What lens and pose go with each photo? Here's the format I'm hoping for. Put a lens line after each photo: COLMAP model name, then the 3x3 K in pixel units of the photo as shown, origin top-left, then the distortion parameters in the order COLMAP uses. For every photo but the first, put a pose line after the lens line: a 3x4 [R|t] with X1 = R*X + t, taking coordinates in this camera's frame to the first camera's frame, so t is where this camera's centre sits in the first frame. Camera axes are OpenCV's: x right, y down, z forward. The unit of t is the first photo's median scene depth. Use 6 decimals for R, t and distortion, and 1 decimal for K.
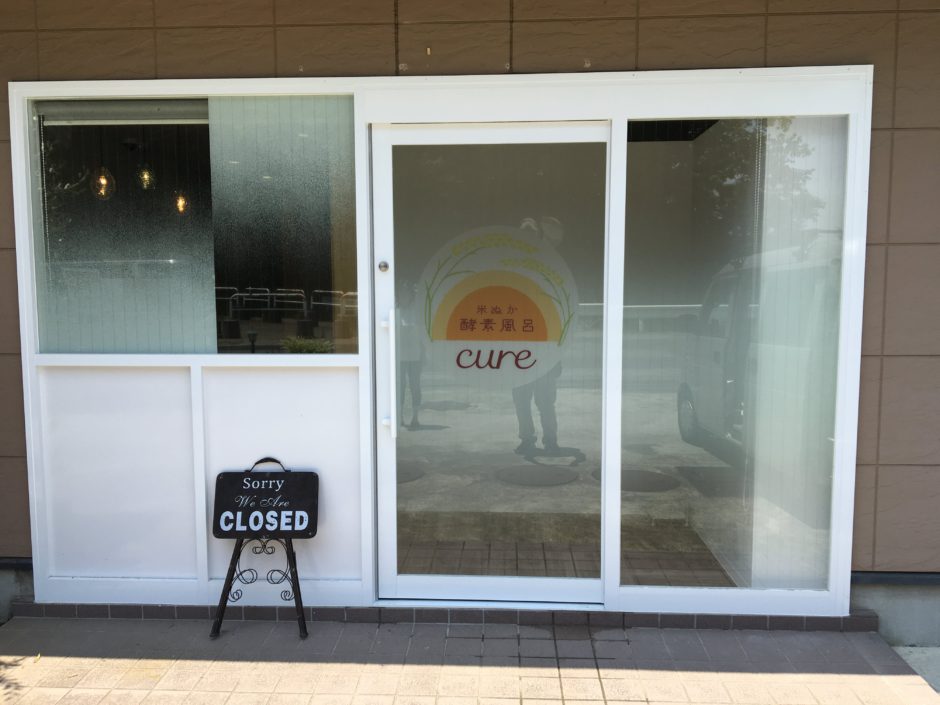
lens RADIAL K [[861.0, 0, 469.3], [0, 861.0, 365.0], [0, 0, 1]] dist [0.130061, -0.263760]
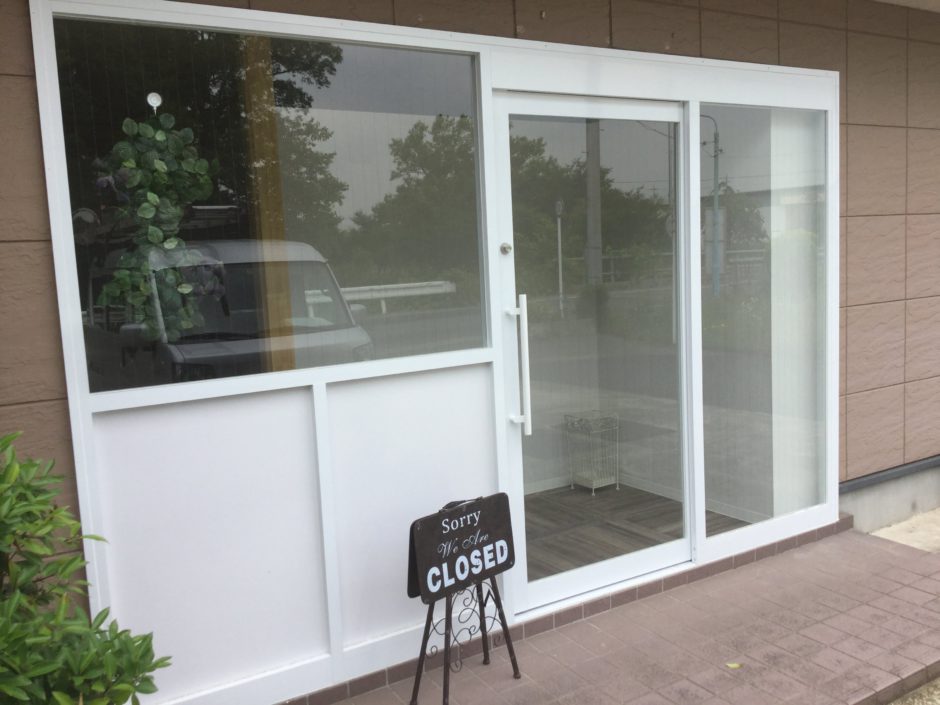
lens RADIAL K [[925.2, 0, 470.0], [0, 925.2, 352.5], [0, 0, 1]] dist [-0.002638, -0.131308]
pose [[0.780802, -0.110153, 0.614991, -0.923032], [0.114215, 0.992913, 0.032835, -0.059339], [-0.614250, 0.044603, 0.787850, 0.369608]]
